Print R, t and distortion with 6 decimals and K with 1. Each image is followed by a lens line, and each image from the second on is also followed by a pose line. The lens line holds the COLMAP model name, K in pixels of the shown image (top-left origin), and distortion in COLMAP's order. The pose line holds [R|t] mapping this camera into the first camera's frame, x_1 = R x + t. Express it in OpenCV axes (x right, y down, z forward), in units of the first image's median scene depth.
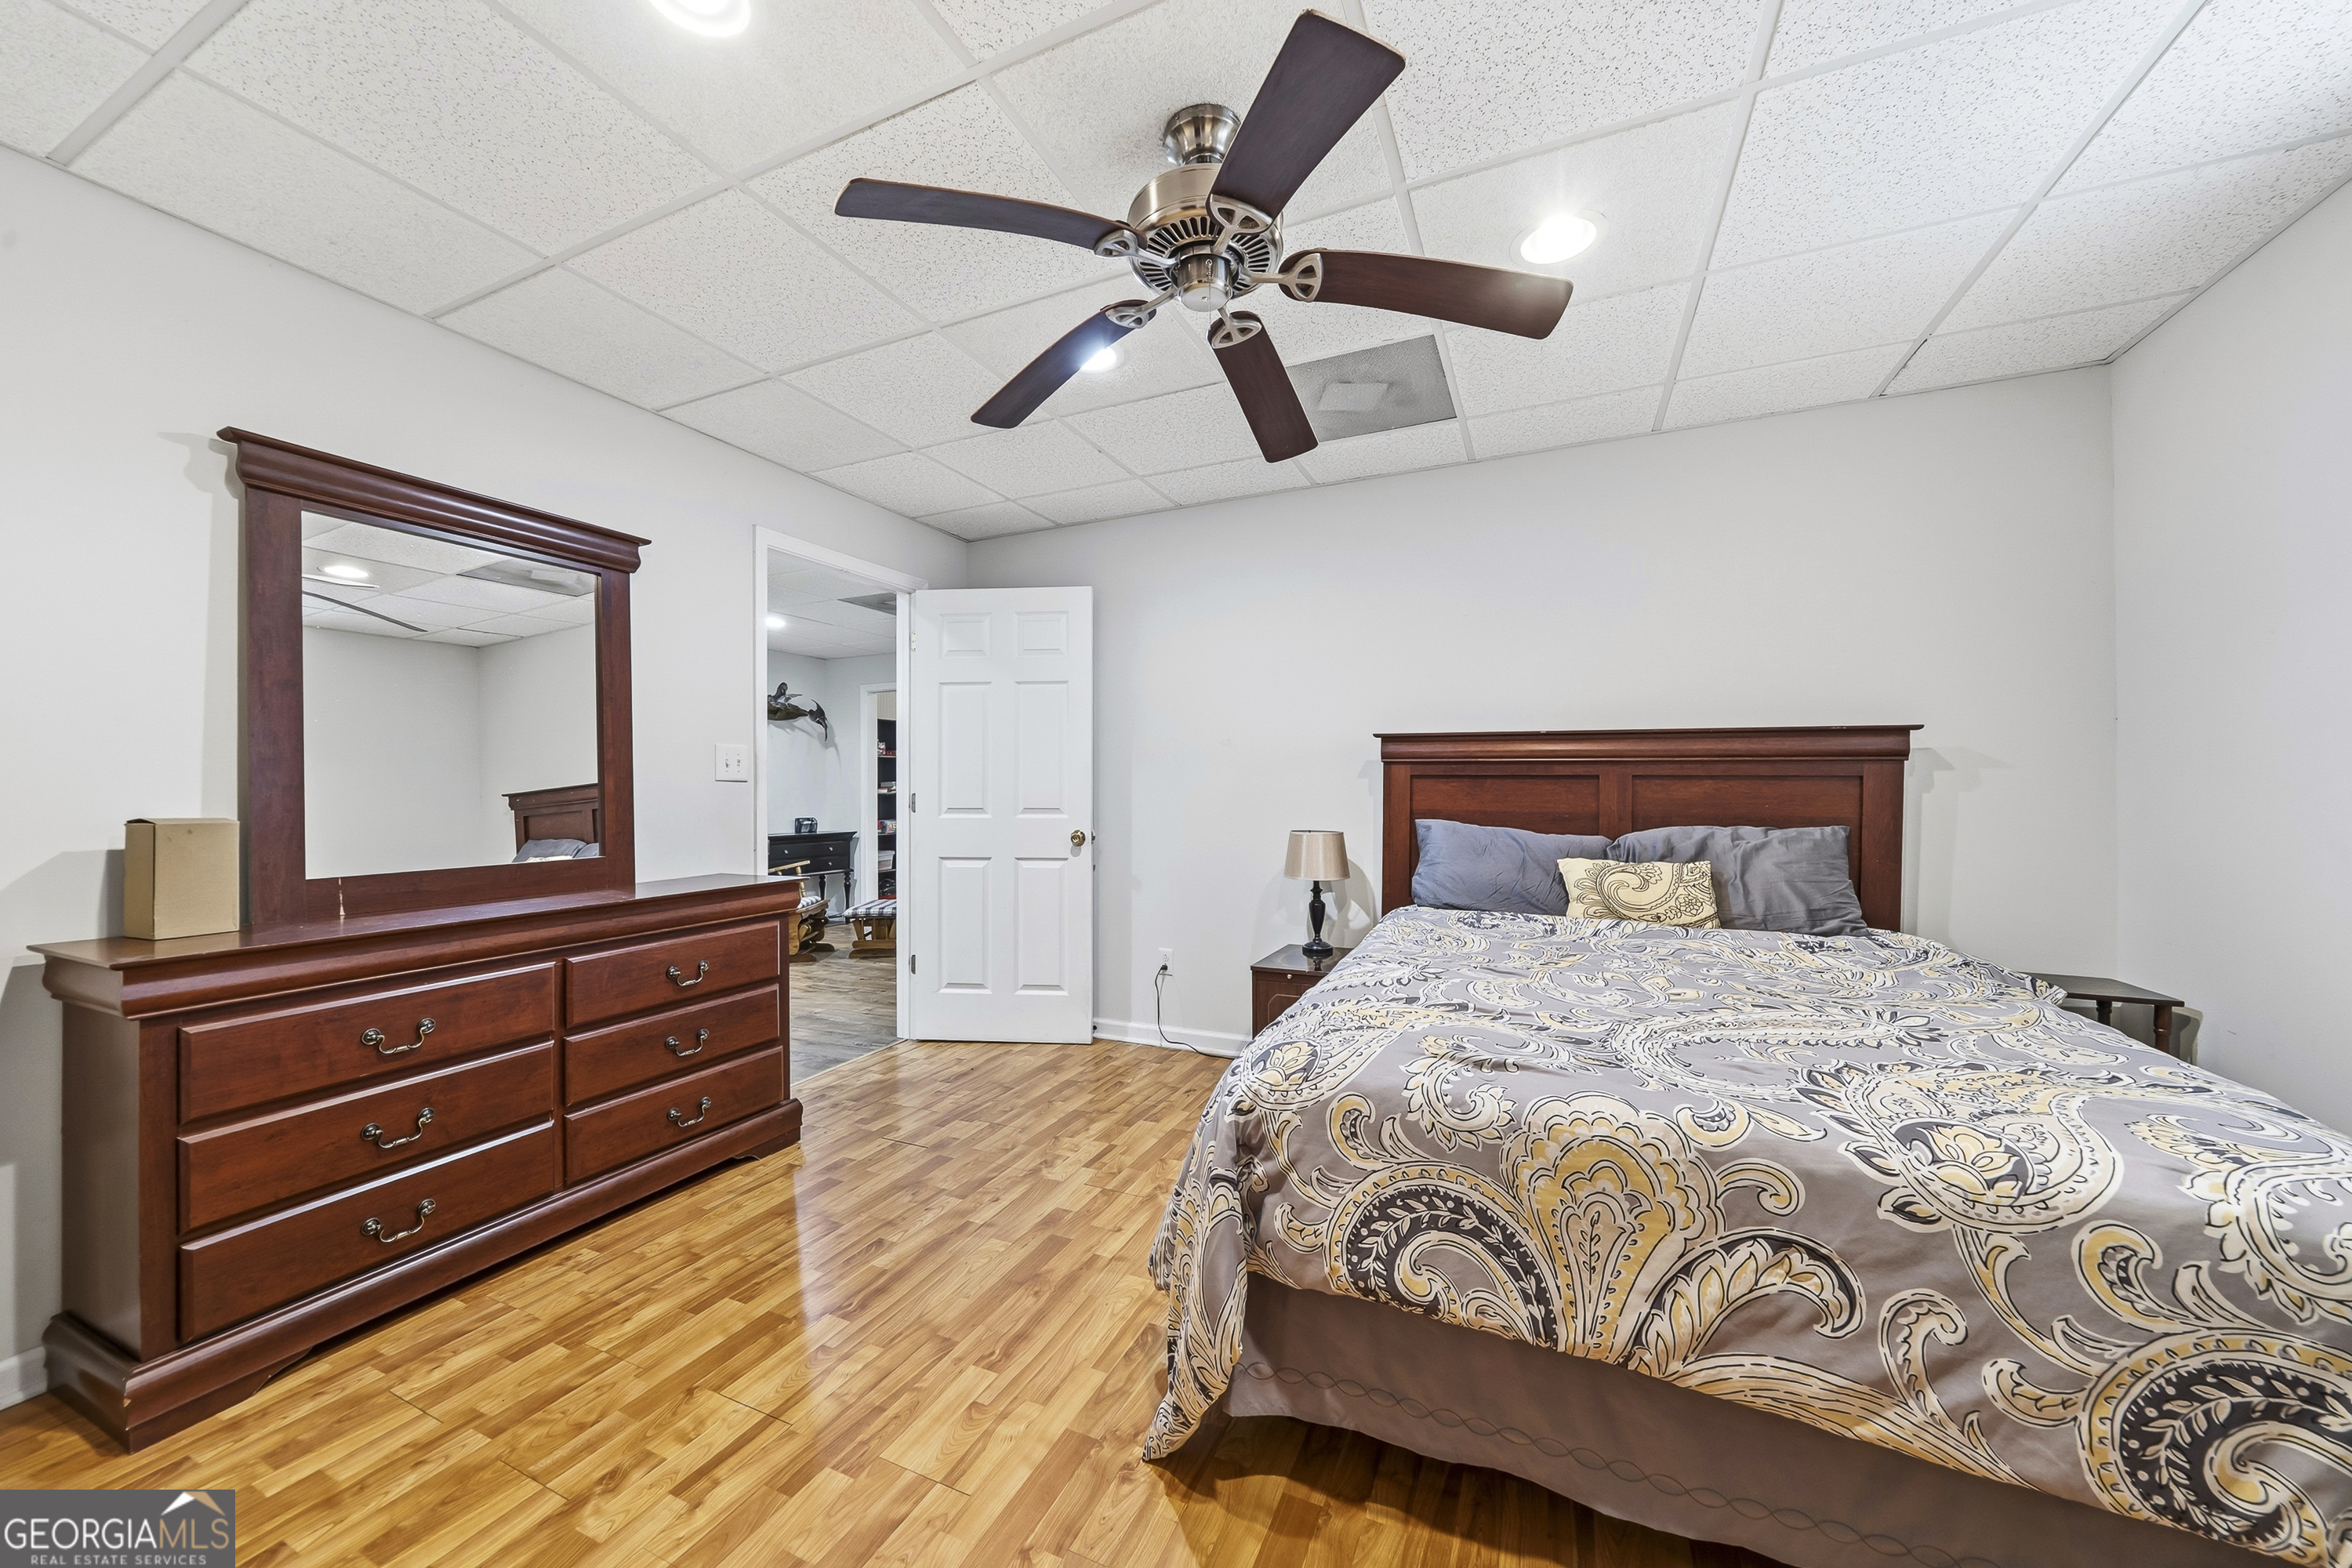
lens RADIAL K [[841.4, 0, 1166.2], [0, 841.4, 790.7], [0, 0, 1]] dist [-0.003439, -0.000052]
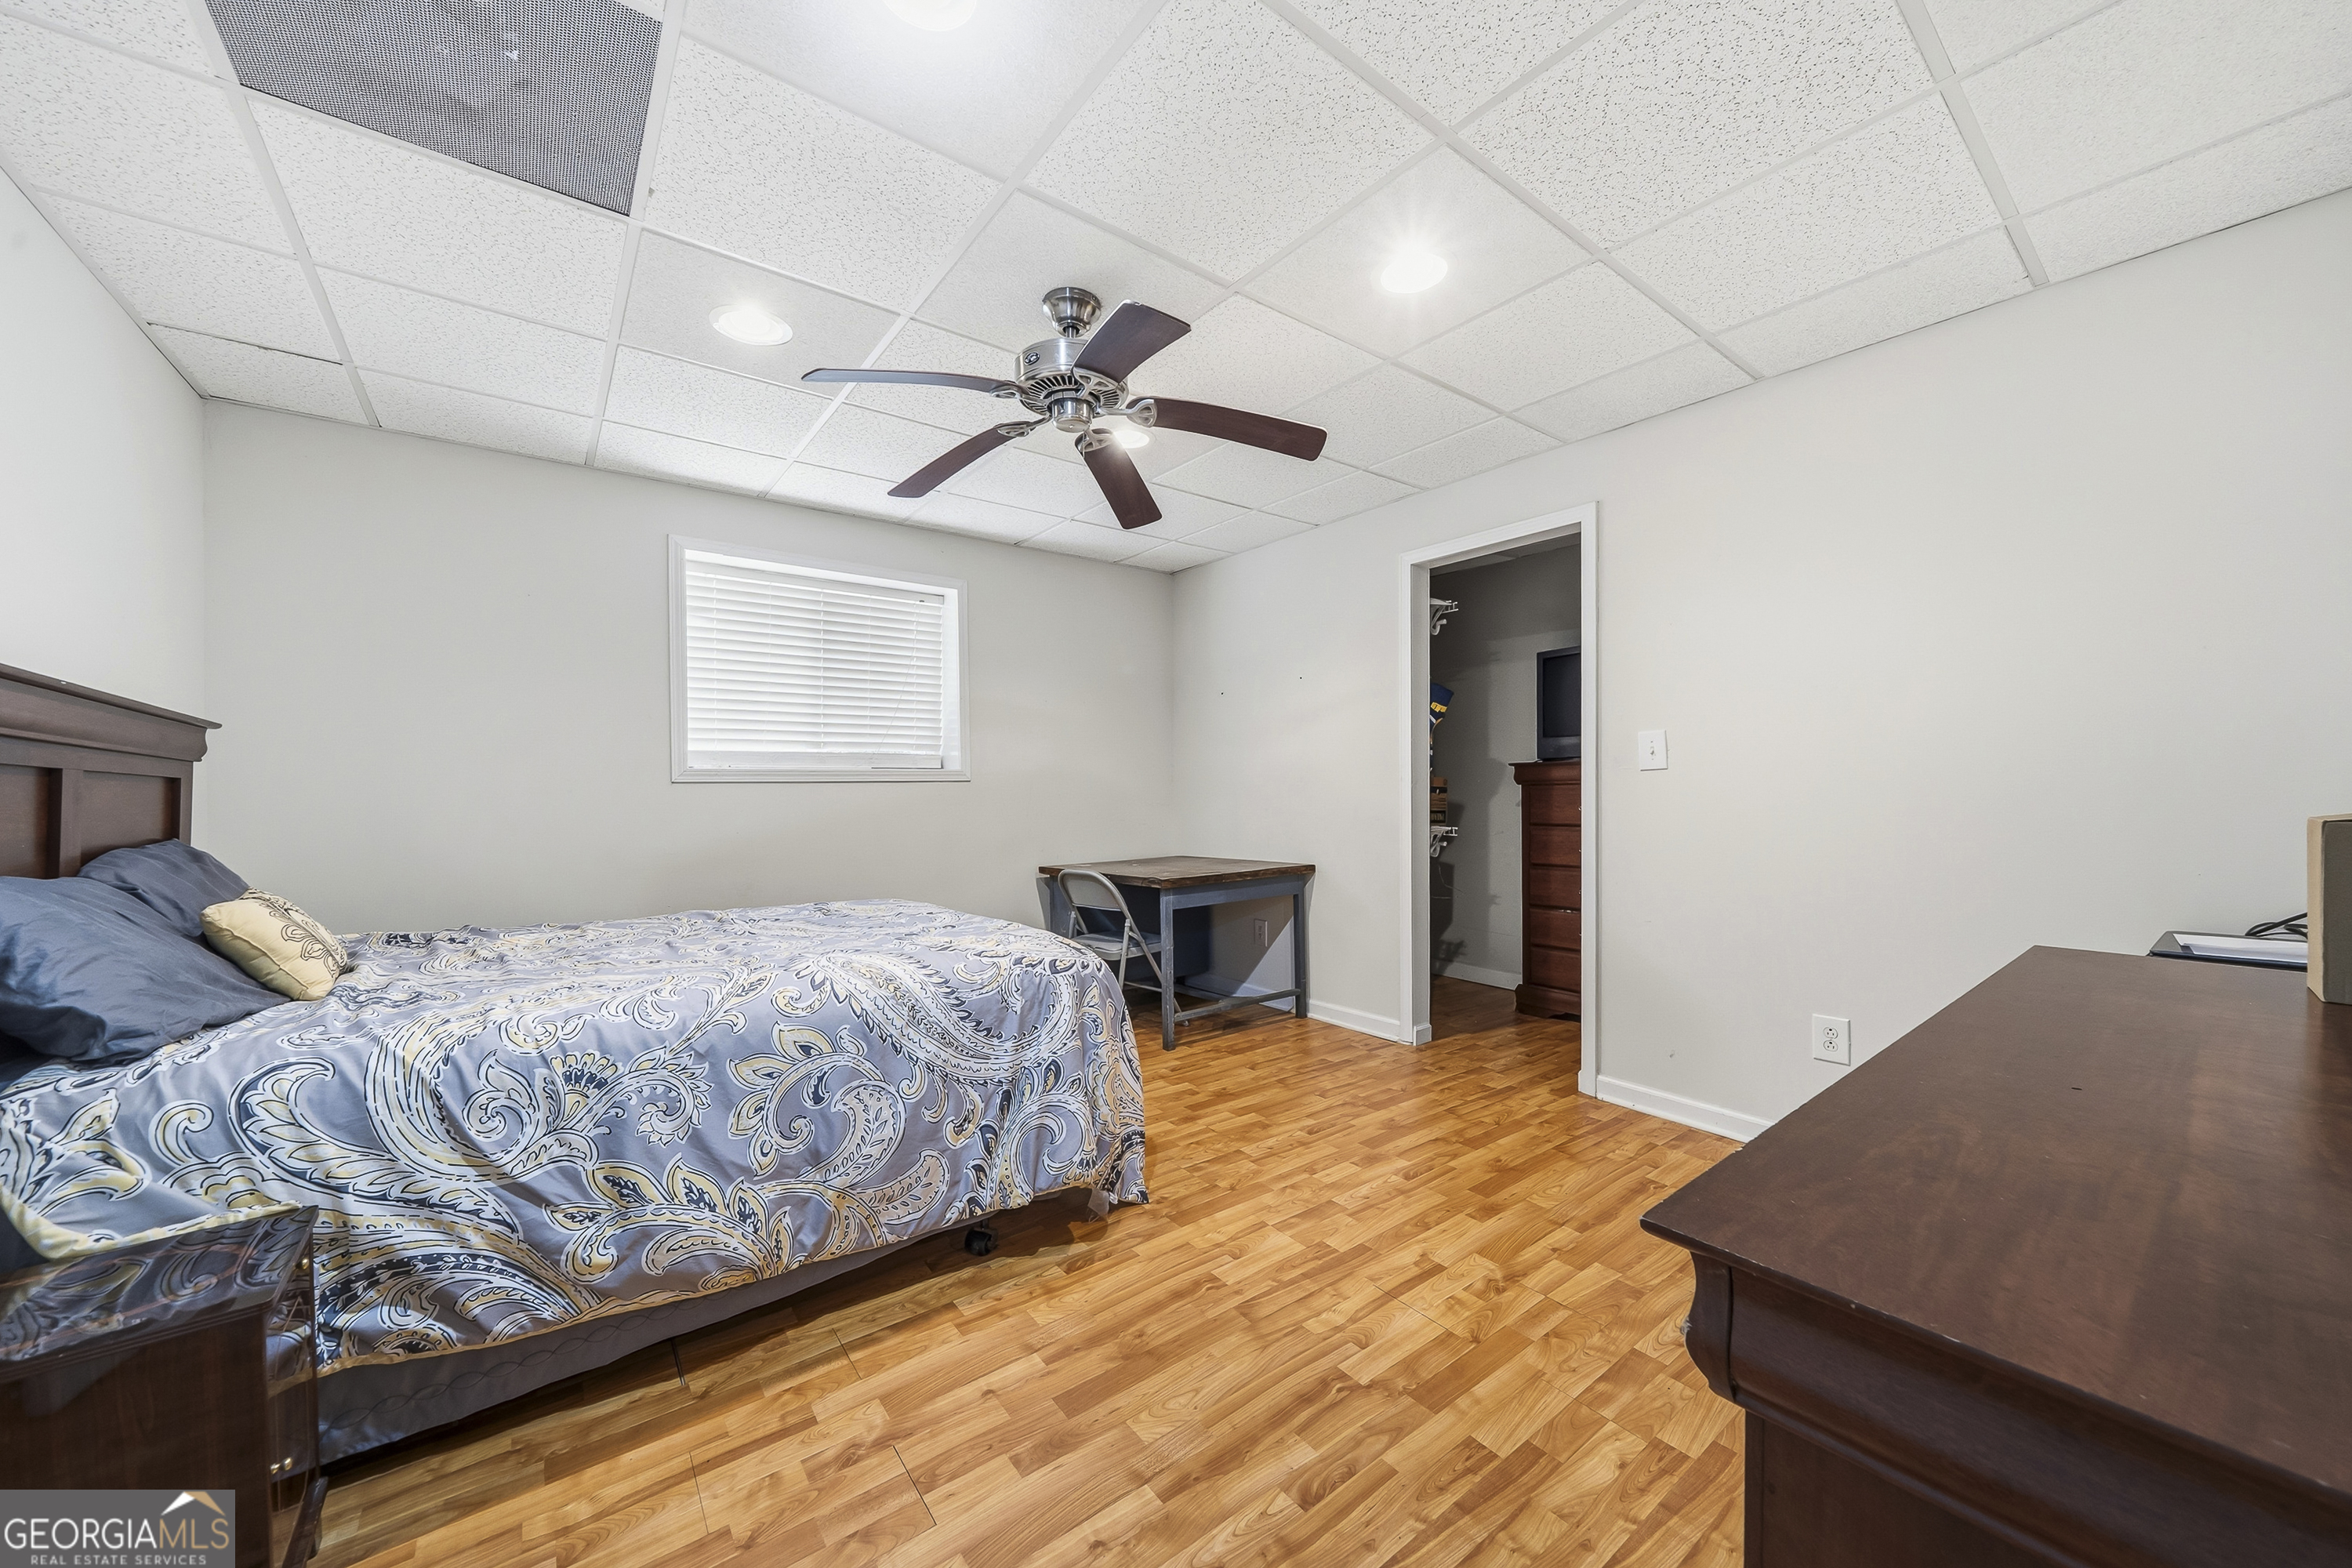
lens RADIAL K [[841.4, 0, 1166.2], [0, 841.4, 790.7], [0, 0, 1]] dist [-0.003439, -0.000052]
pose [[-0.880066, 0.003014, 0.474842, -0.714553], [0.006077, 0.999969, 0.004917, 0.005213], [-0.474812, 0.007214, -0.880057, 2.079192]]
